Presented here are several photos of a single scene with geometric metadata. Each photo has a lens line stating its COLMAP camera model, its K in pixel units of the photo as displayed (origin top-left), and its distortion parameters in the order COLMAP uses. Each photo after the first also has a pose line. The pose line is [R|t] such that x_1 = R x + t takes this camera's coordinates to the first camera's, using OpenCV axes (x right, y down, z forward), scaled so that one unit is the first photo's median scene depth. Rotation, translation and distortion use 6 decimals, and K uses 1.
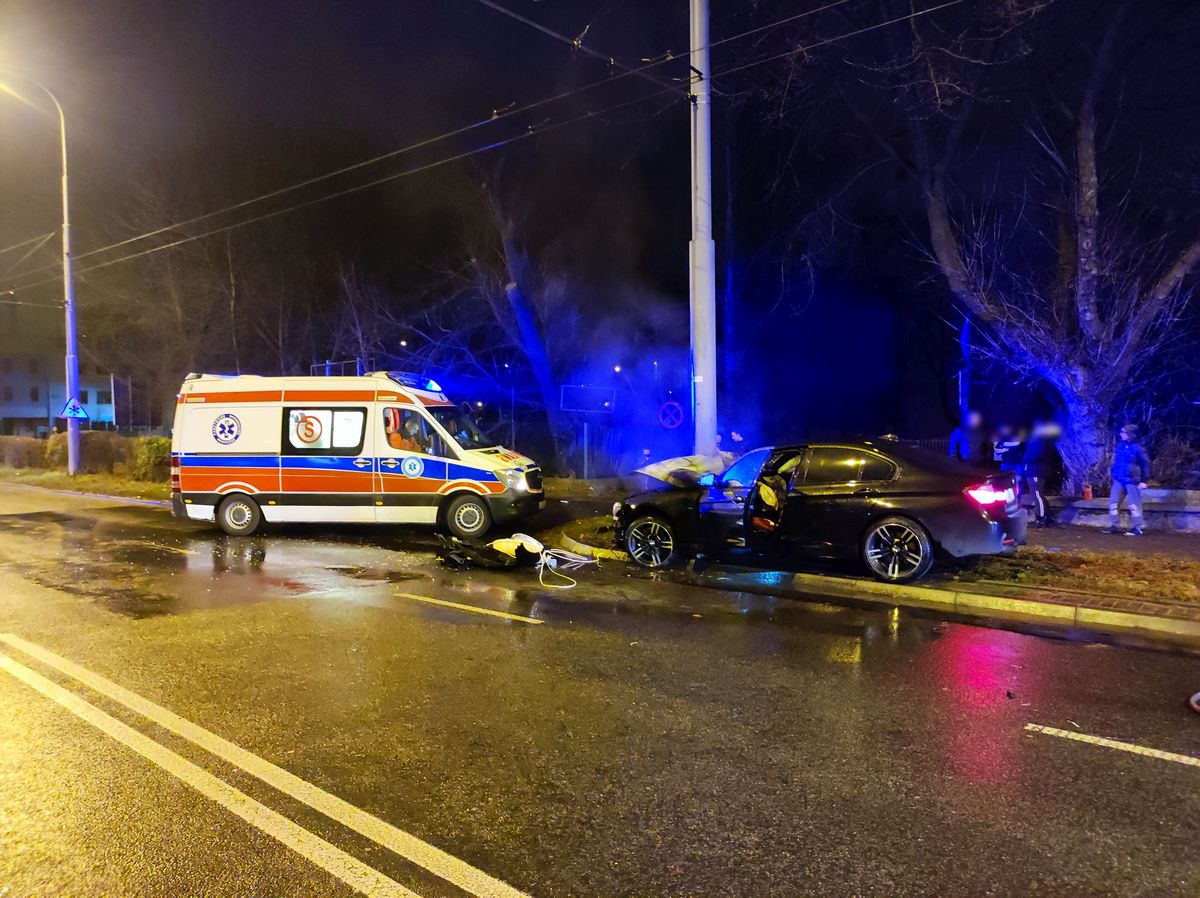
lens RADIAL K [[876.1, 0, 600.0], [0, 876.1, 449.6], [0, 0, 1]] dist [0.037894, -0.040502]
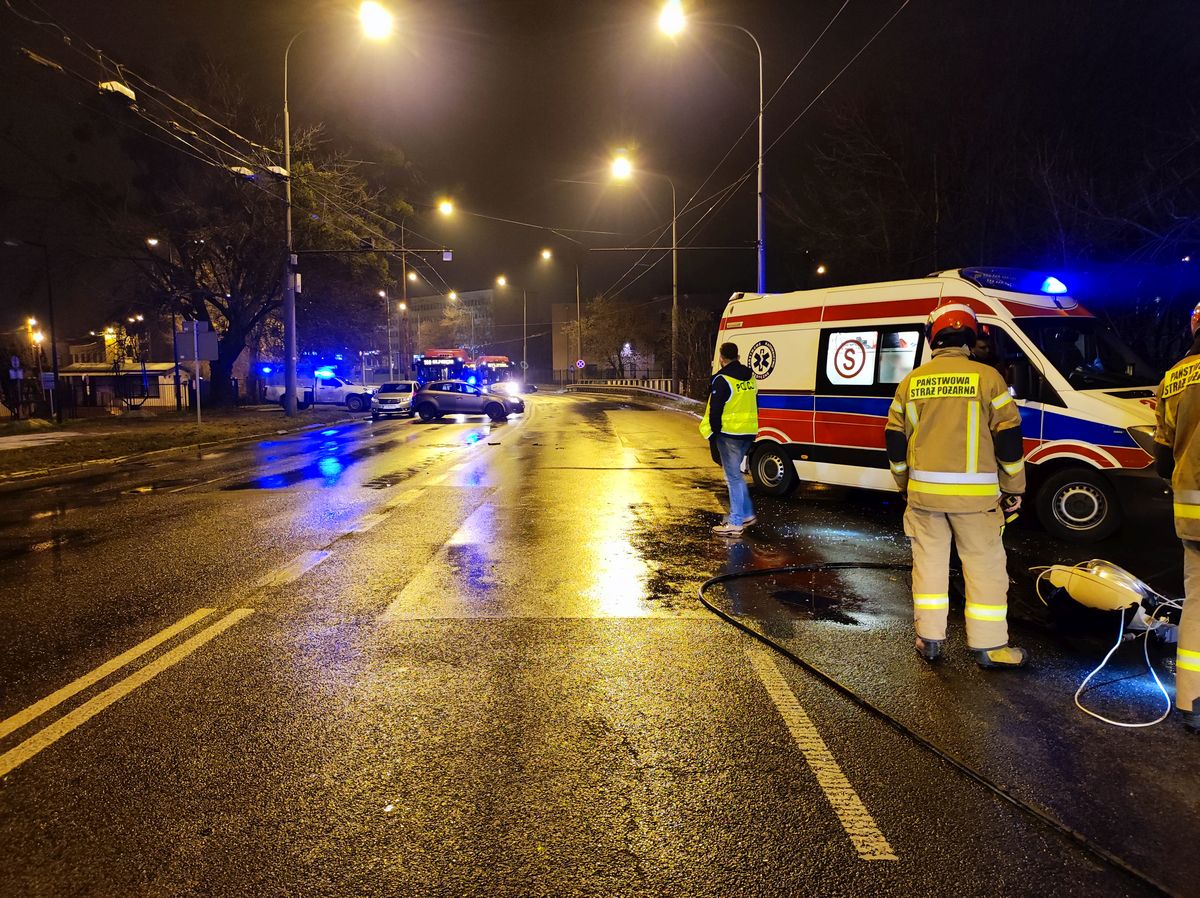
lens RADIAL K [[876.1, 0, 598.1], [0, 876.1, 453.9], [0, 0, 1]] dist [0.037894, -0.040502]
pose [[0.690946, 0.064024, -0.720066, 0.048472], [-0.009214, 0.996770, 0.079785, -0.000847], [0.722848, -0.048493, 0.689304, 0.351460]]
